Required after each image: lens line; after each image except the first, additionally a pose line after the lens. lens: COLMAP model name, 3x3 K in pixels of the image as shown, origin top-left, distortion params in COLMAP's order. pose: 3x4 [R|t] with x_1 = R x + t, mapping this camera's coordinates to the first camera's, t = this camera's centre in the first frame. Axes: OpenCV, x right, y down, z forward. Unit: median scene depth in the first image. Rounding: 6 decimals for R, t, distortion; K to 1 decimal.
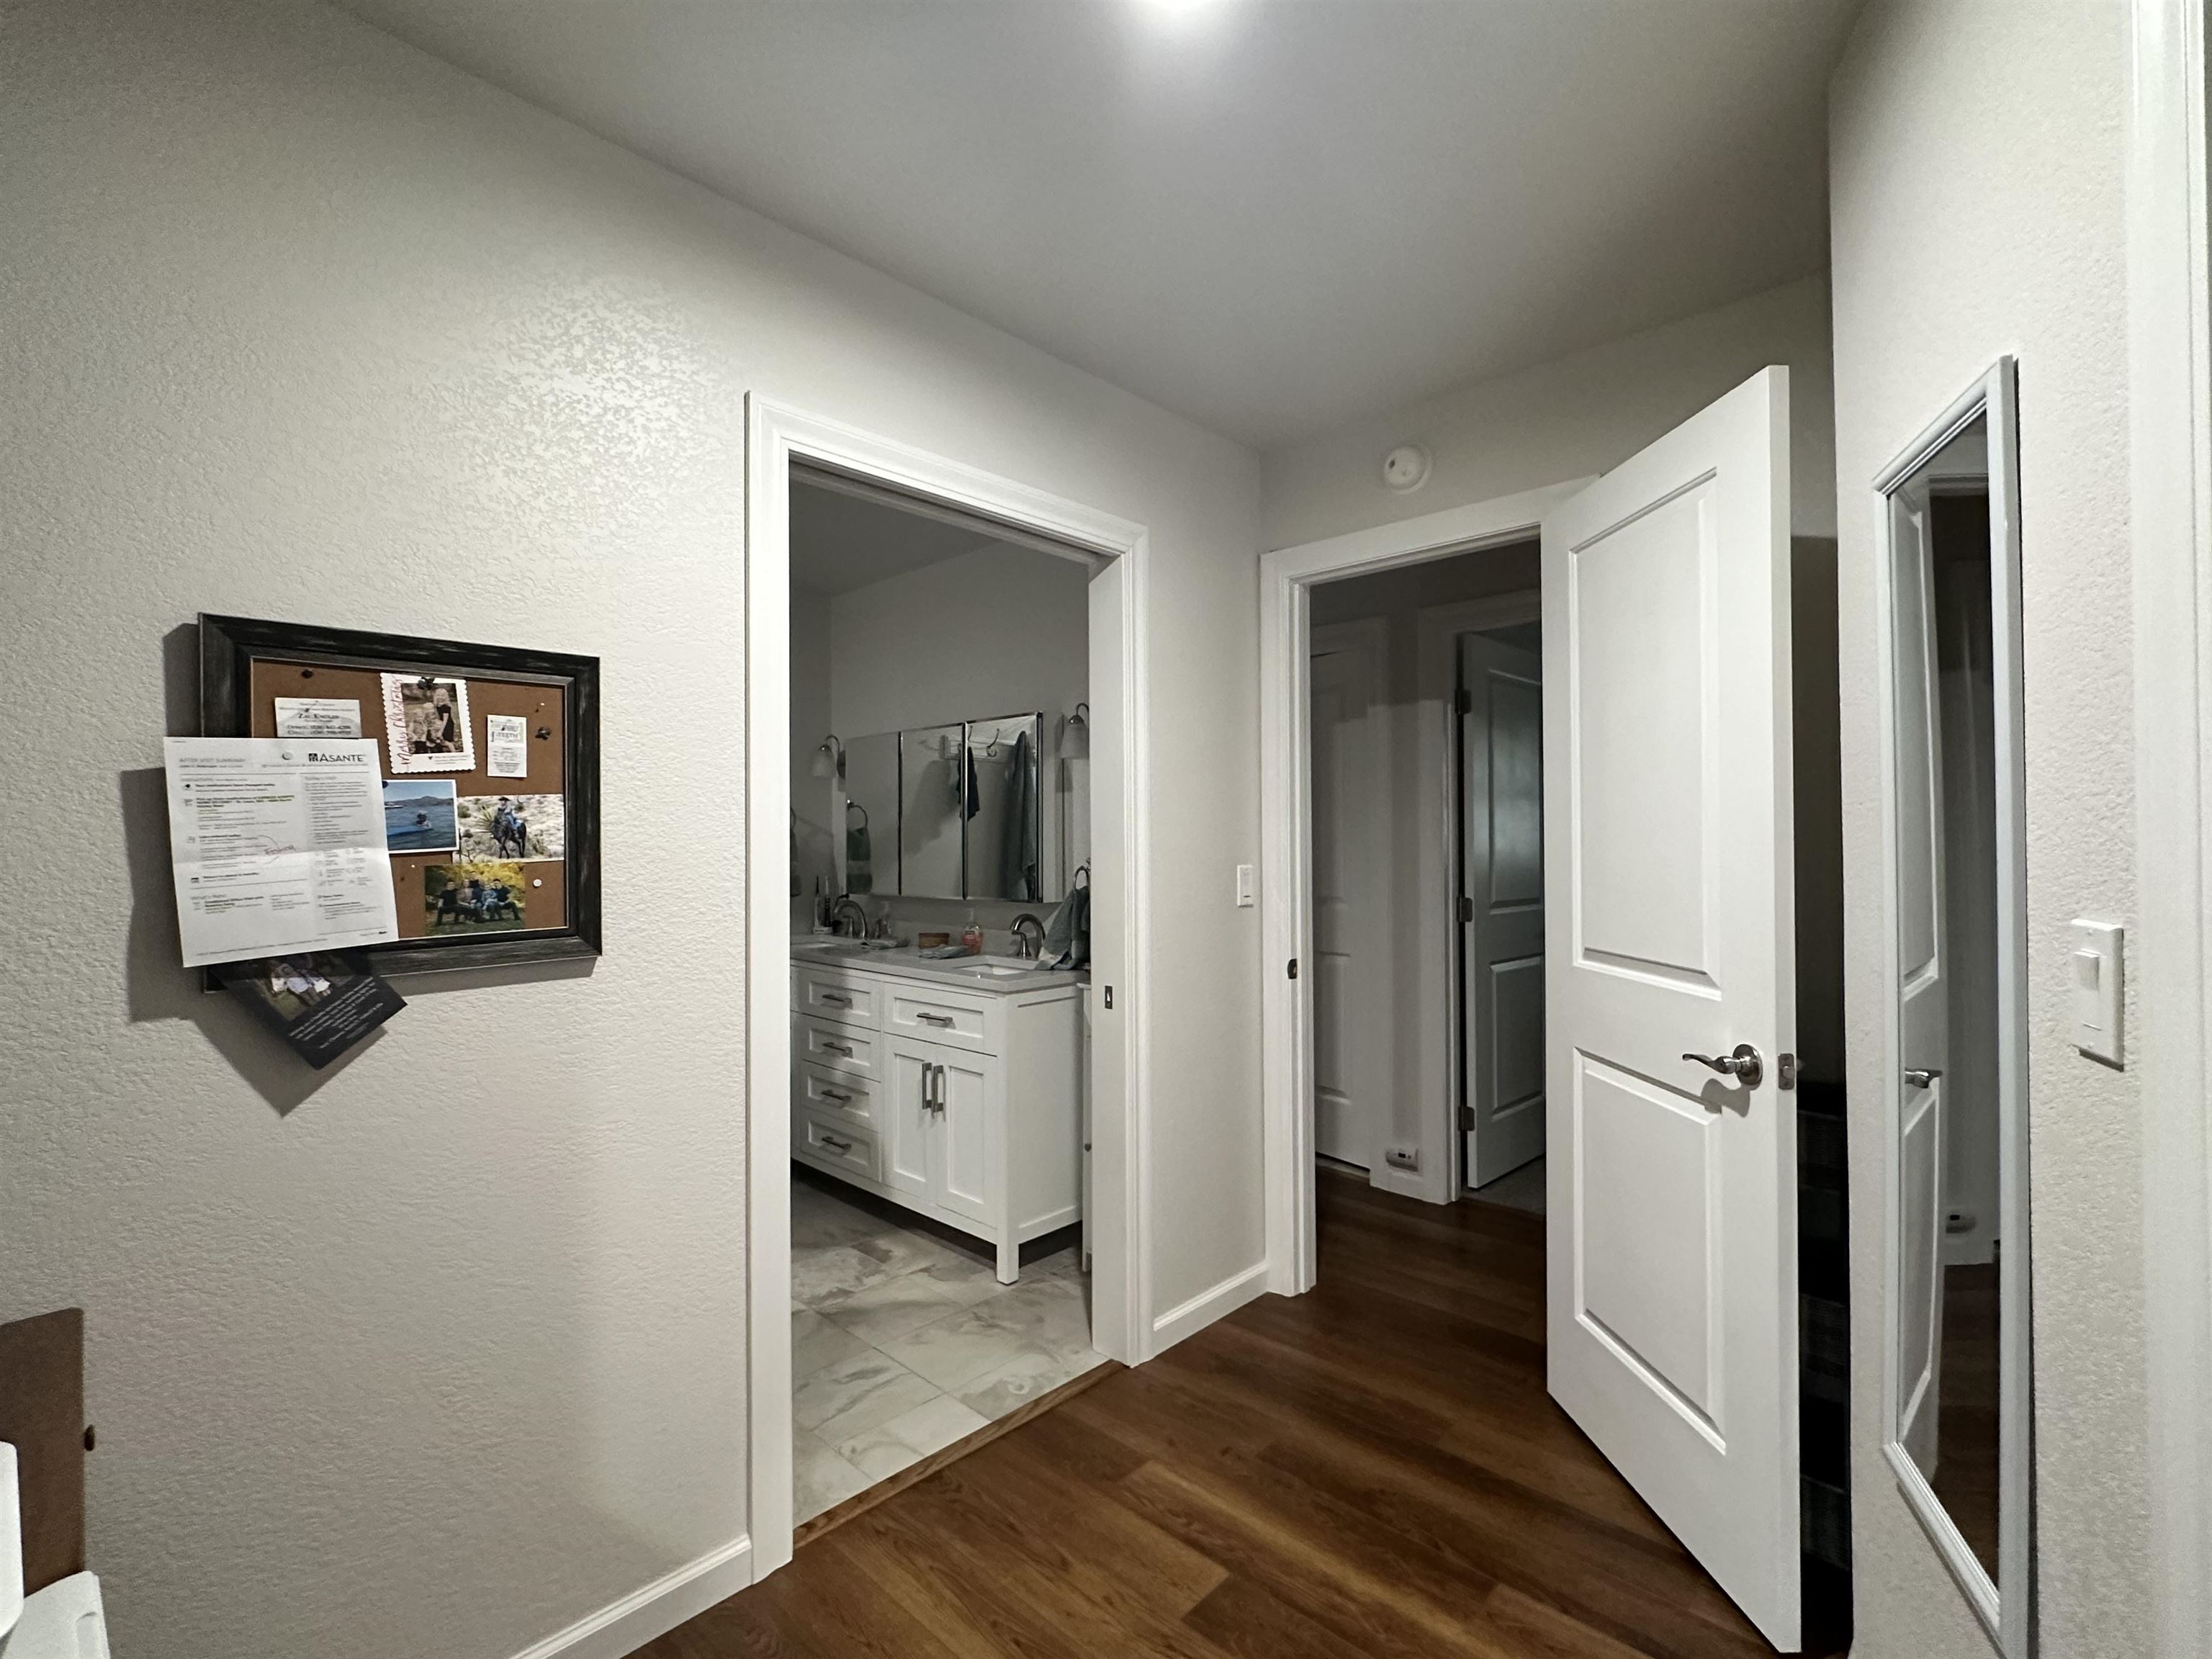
lens RADIAL K [[1010.0, 0, 1110.0], [0, 1010.0, 831.5], [0, 0, 1]] dist [0.004768, 0.000655]
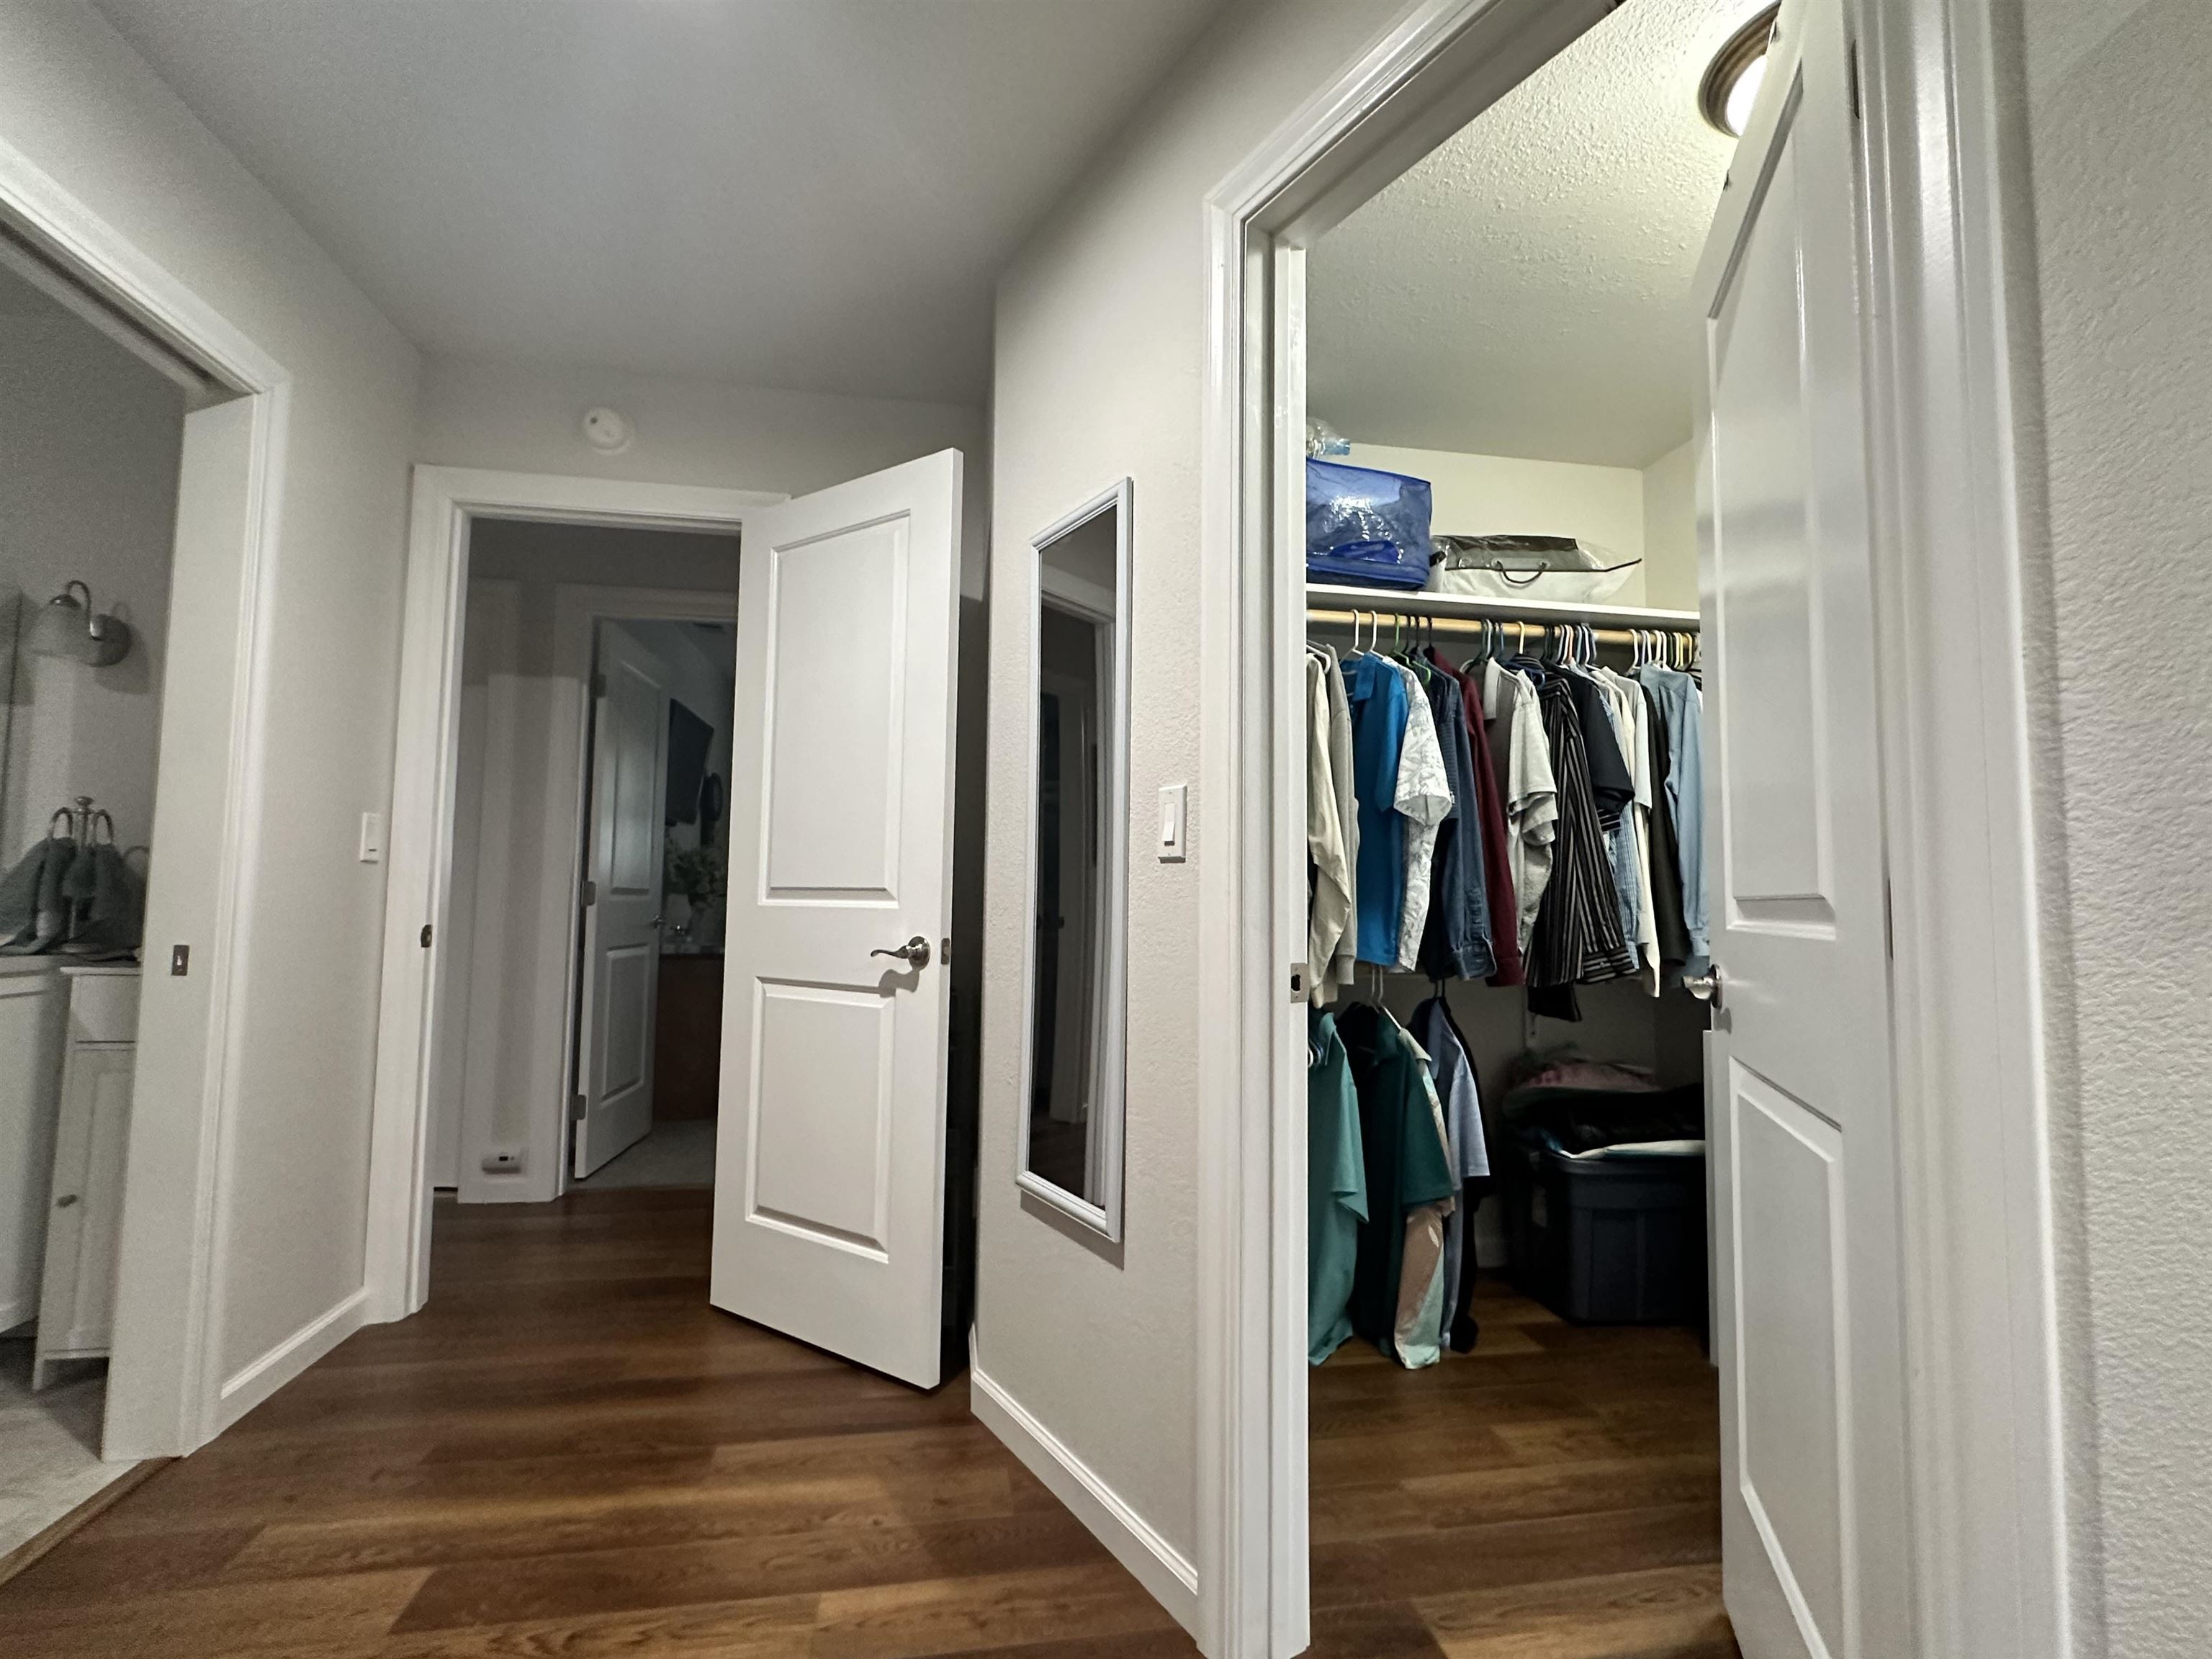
lens RADIAL K [[1010.0, 0, 1105.3], [0, 1010.0, 828.3], [0, 0, 1]] dist [0.004768, 0.000655]
pose [[0.602689, 0.070363, 0.794868, -0.196753], [-0.023054, 0.997224, -0.070796, 0.106057], [-0.797643, 0.024343, 0.602638, -0.001566]]
